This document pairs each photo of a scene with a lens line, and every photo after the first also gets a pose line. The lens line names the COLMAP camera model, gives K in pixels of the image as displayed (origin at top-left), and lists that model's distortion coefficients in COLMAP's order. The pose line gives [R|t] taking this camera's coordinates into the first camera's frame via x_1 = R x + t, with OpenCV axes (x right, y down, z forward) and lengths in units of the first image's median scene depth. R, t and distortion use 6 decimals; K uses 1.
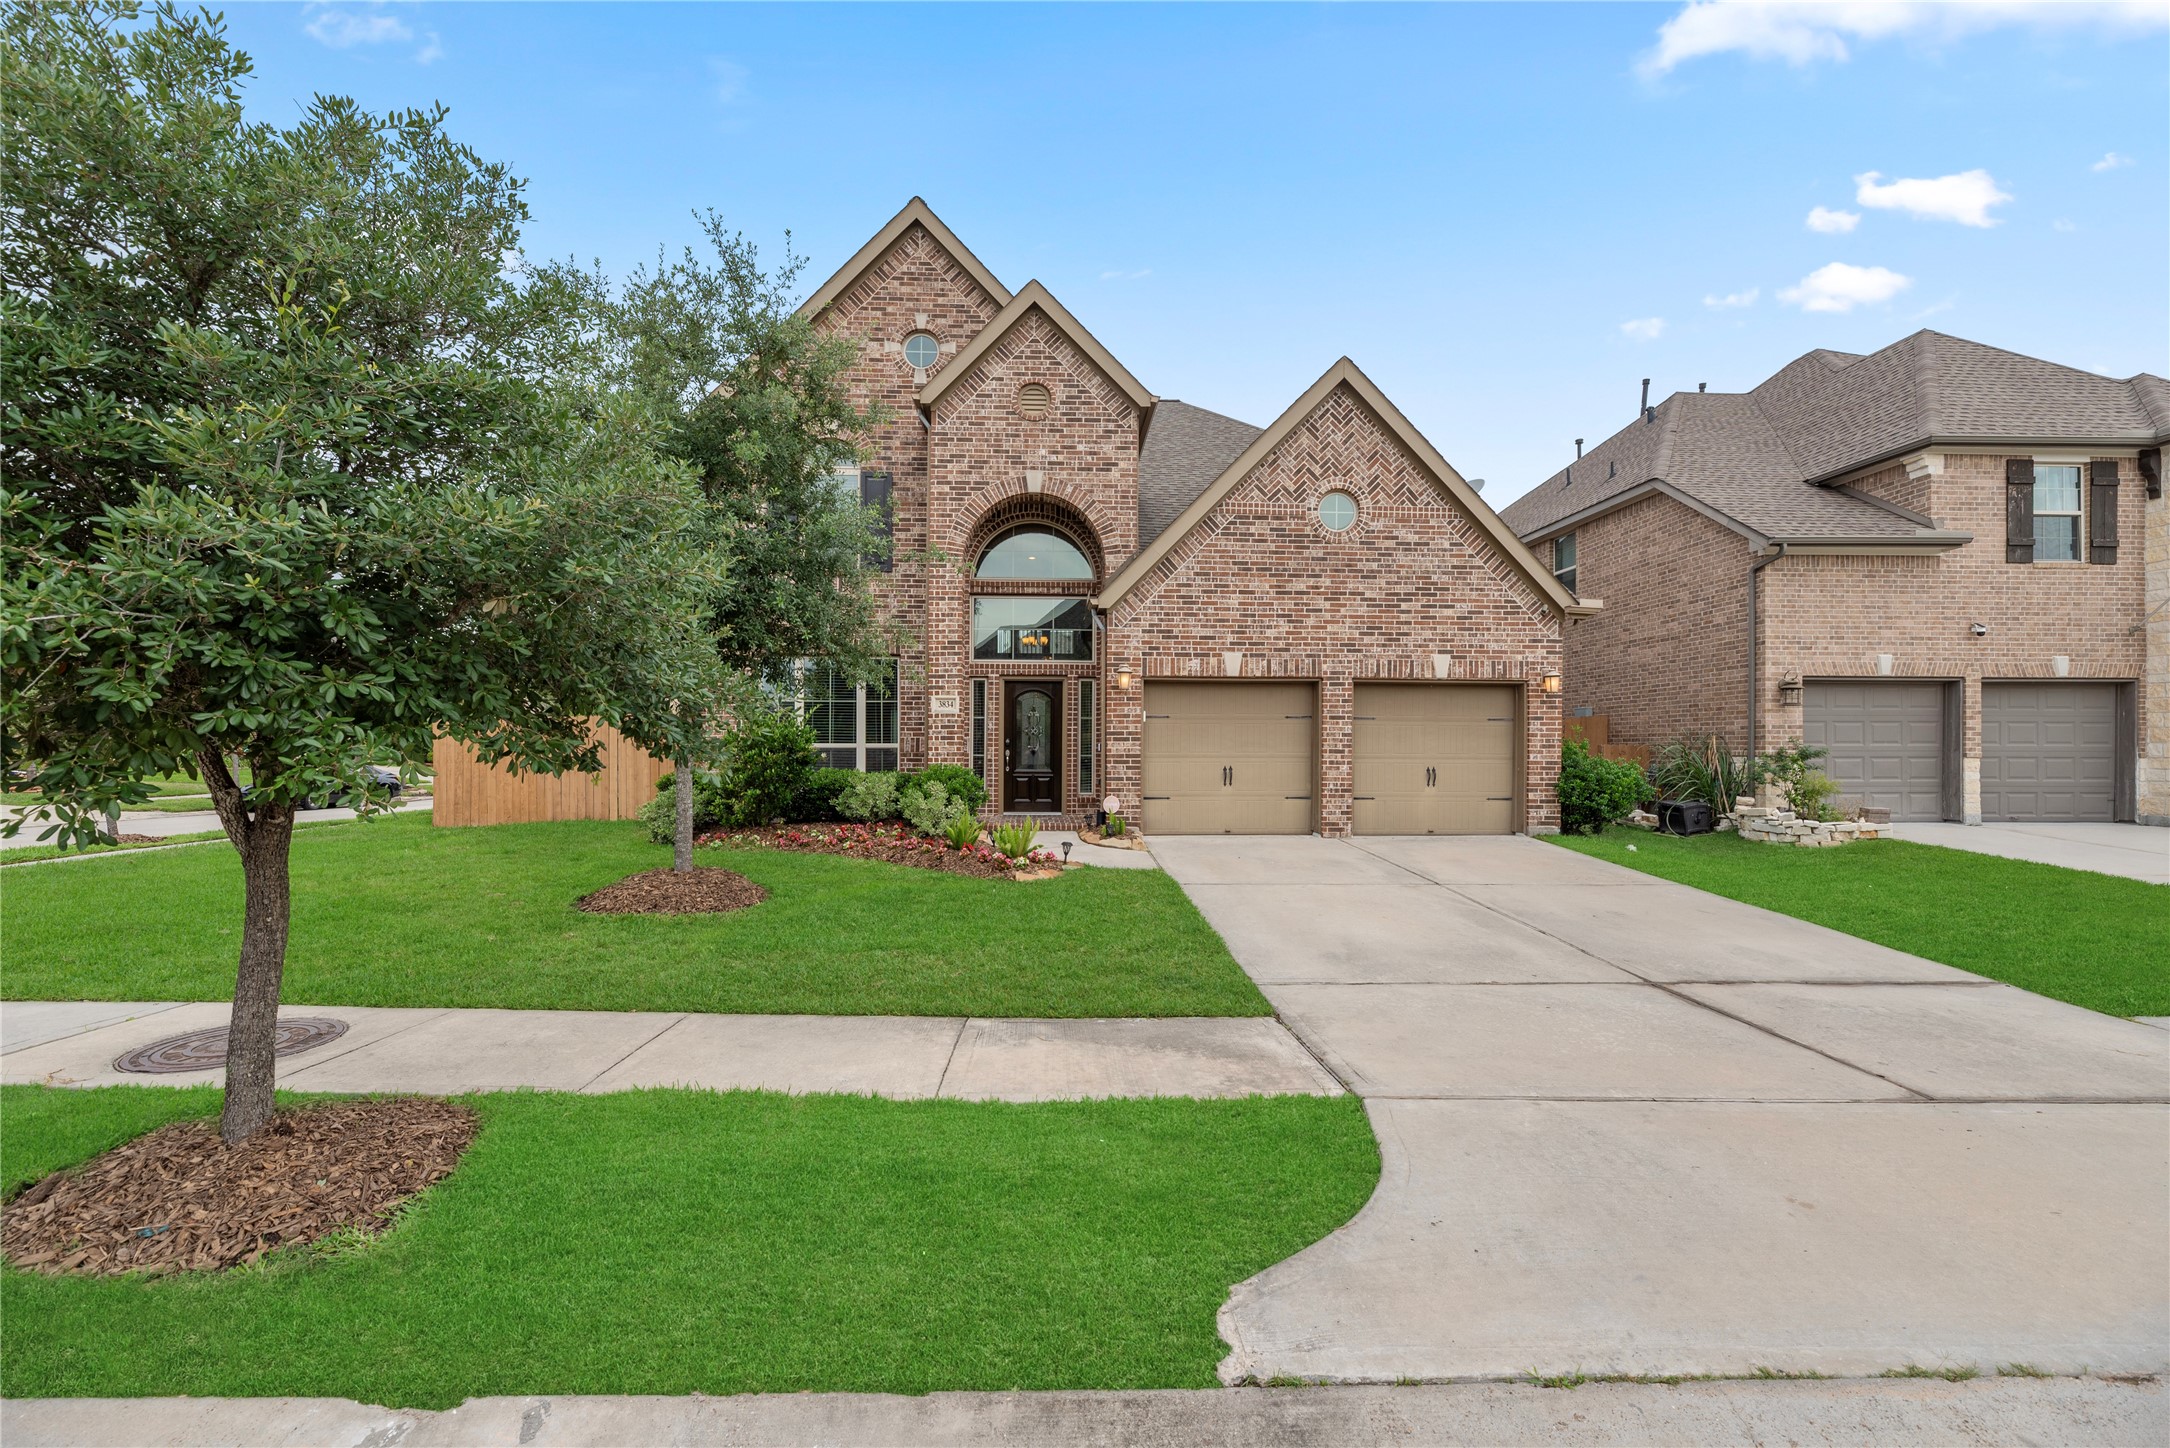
lens RADIAL K [[876.1, 0, 1091.1], [0, 876.1, 753.0], [0, 0, 1]] dist [-0.000063, -0.002259]
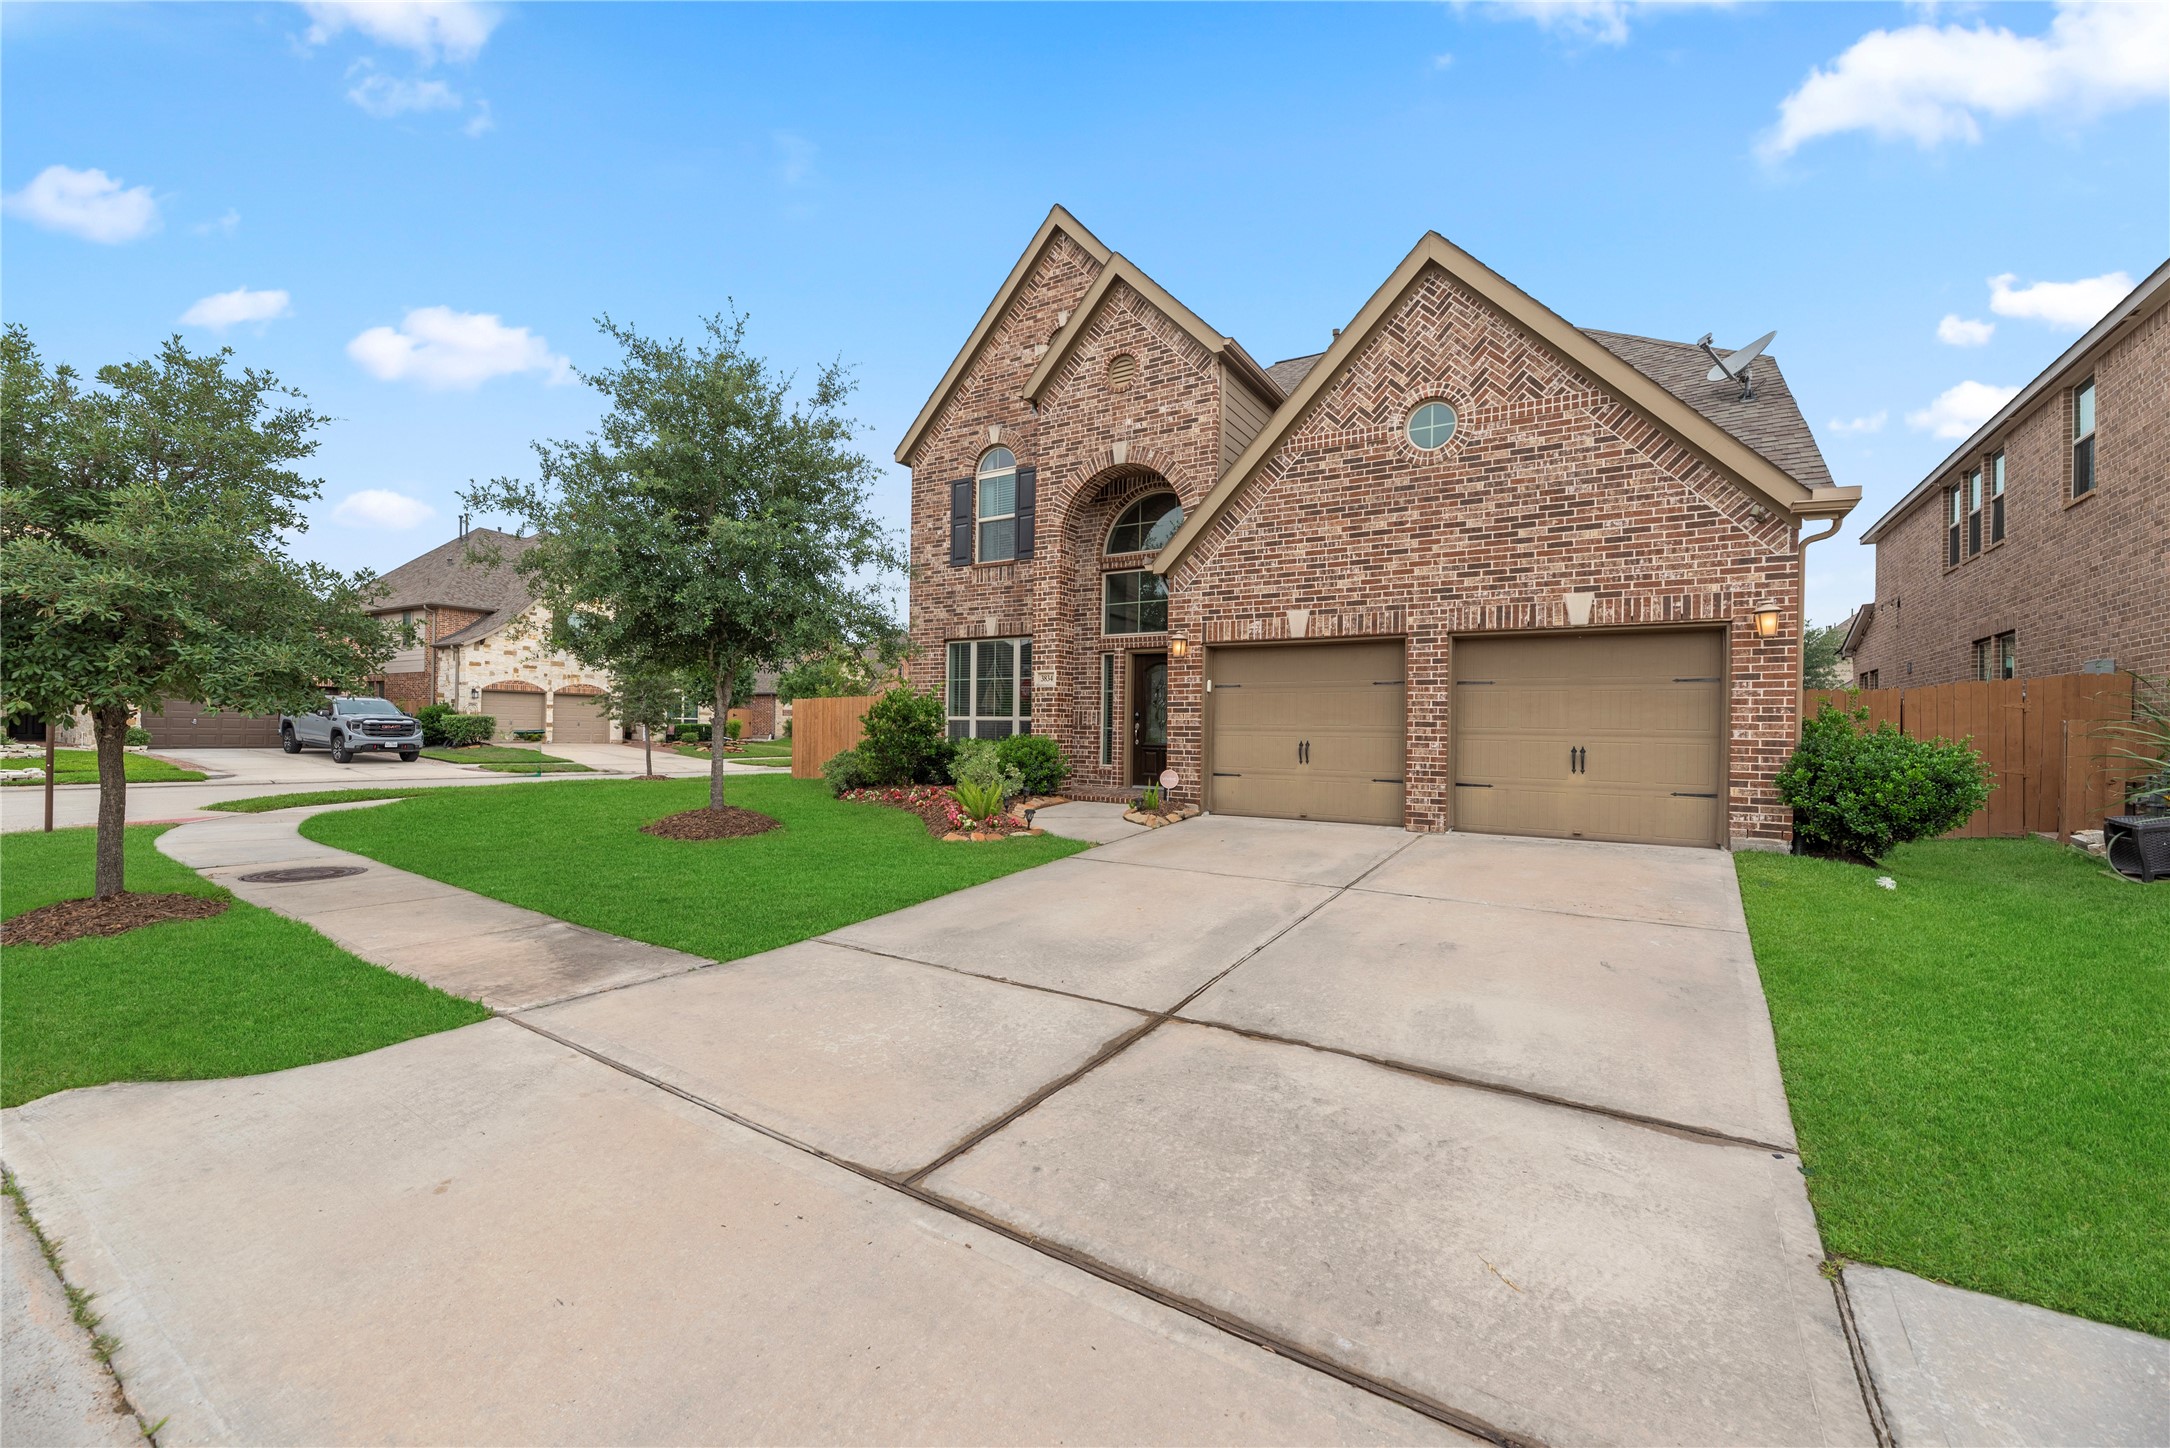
lens RADIAL K [[876.1, 0, 1088.4], [0, 876.1, 729.4], [0, 0, 1]] dist [-0.000063, -0.002259]
pose [[0.821870, 0.007034, -0.569631, 0.478951], [-0.013082, 0.999893, -0.006529, 0.011889], [0.569524, 0.012818, 0.821875, 0.164585]]
